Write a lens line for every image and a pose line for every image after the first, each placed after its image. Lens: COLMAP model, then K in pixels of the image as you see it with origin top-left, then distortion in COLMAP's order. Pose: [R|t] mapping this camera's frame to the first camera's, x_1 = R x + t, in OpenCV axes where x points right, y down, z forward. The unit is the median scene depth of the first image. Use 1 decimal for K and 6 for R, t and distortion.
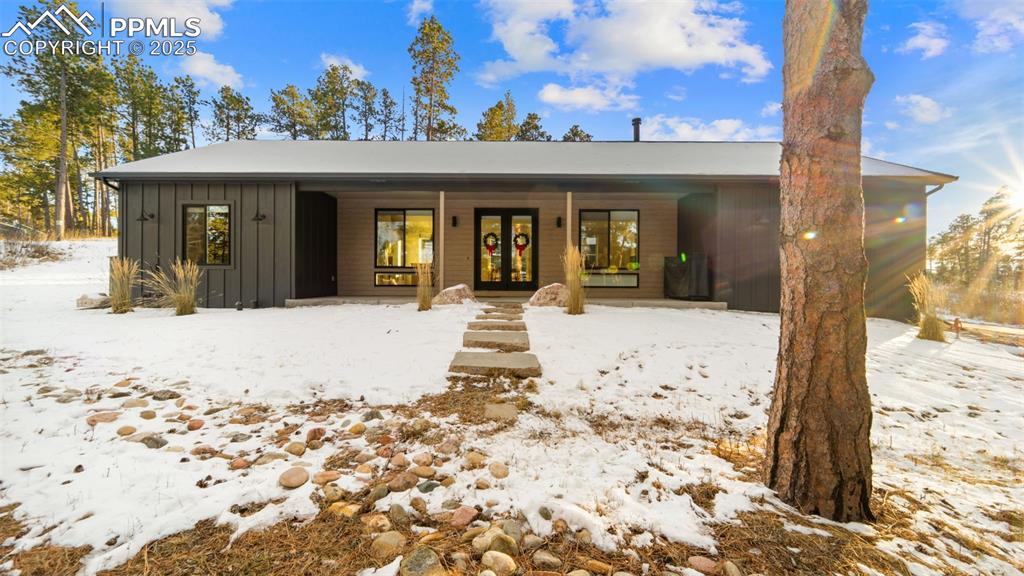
lens RADIAL K [[418.9, 0, 512.0], [0, 418.9, 288.0], [0, 0, 1]] dist [-0.001055, -0.000071]
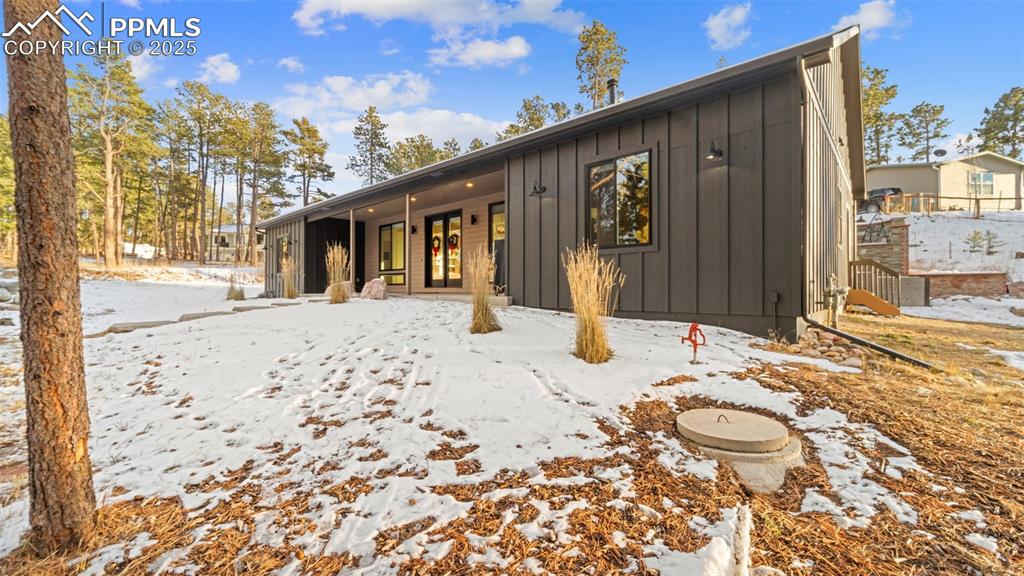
lens RADIAL K [[418.9, 0, 512.0], [0, 418.9, 288.0], [0, 0, 1]] dist [-0.001055, -0.000071]
pose [[0.734381, -0.006812, -0.678703, 0.857457], [0.000837, 0.999958, -0.009131, 0.016233], [0.678737, 0.006138, 0.734356, 0.319303]]
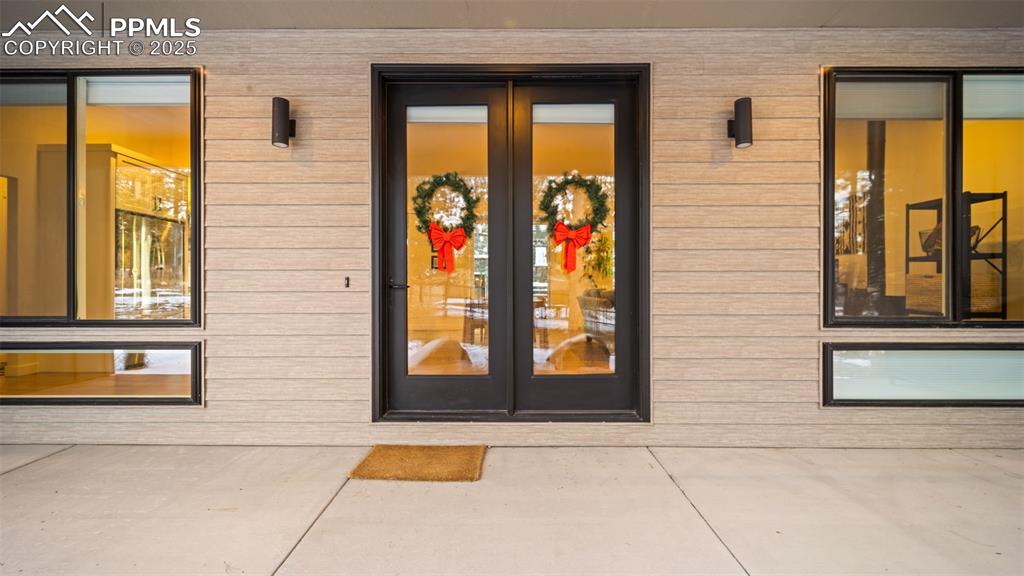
lens RADIAL K [[418.9, 0, 512.0], [0, 418.9, 288.0], [0, 0, 1]] dist [-0.001055, -0.000071]
pose [[0.999958, -0.004256, -0.008056, -0.010953], [0.004275, 0.999988, 0.002378, -0.067977], [0.008046, -0.002412, 0.999965, 0.763045]]
